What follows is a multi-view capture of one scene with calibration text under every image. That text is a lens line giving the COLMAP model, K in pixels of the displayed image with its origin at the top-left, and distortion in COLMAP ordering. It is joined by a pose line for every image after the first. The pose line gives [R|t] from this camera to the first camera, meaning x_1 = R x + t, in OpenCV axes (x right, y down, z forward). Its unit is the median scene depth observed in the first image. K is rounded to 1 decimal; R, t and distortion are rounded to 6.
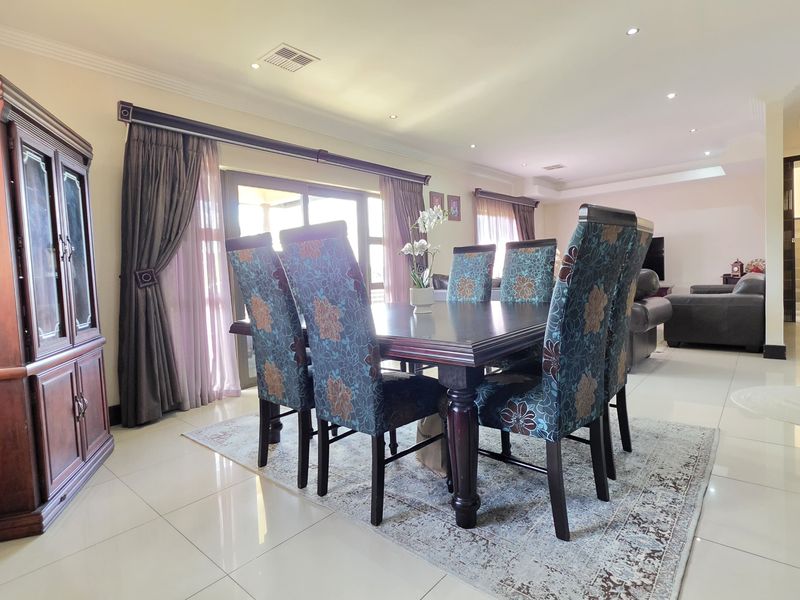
lens RADIAL K [[429.0, 0, 400.7], [0, 429.0, 297.9], [0, 0, 1]] dist [-0.008025, 0.003528]
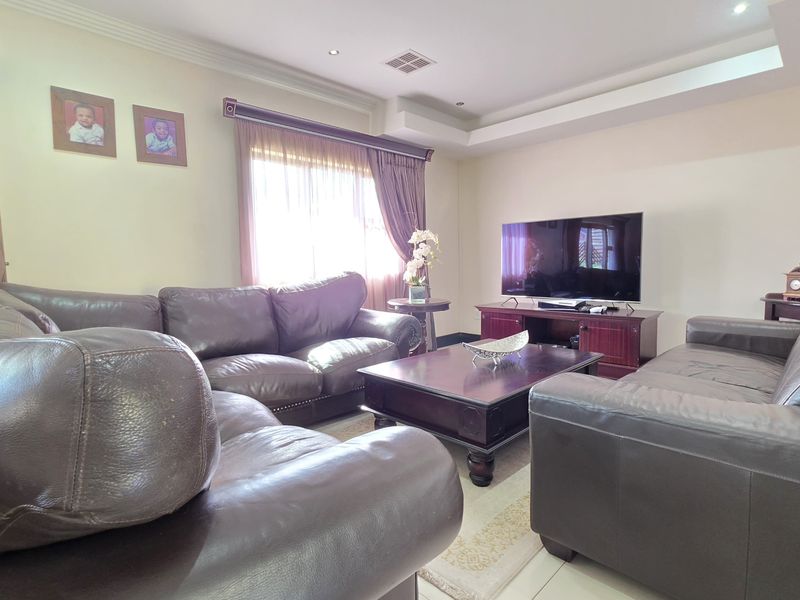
lens RADIAL K [[429.0, 0, 399.7], [0, 429.0, 298.1], [0, 0, 1]] dist [-0.008025, 0.003528]
pose [[0.996418, 0.033596, -0.077601, 0.401936], [-0.031808, 0.999202, 0.024172, -0.049201], [0.078351, -0.021617, 0.996691, 0.517575]]
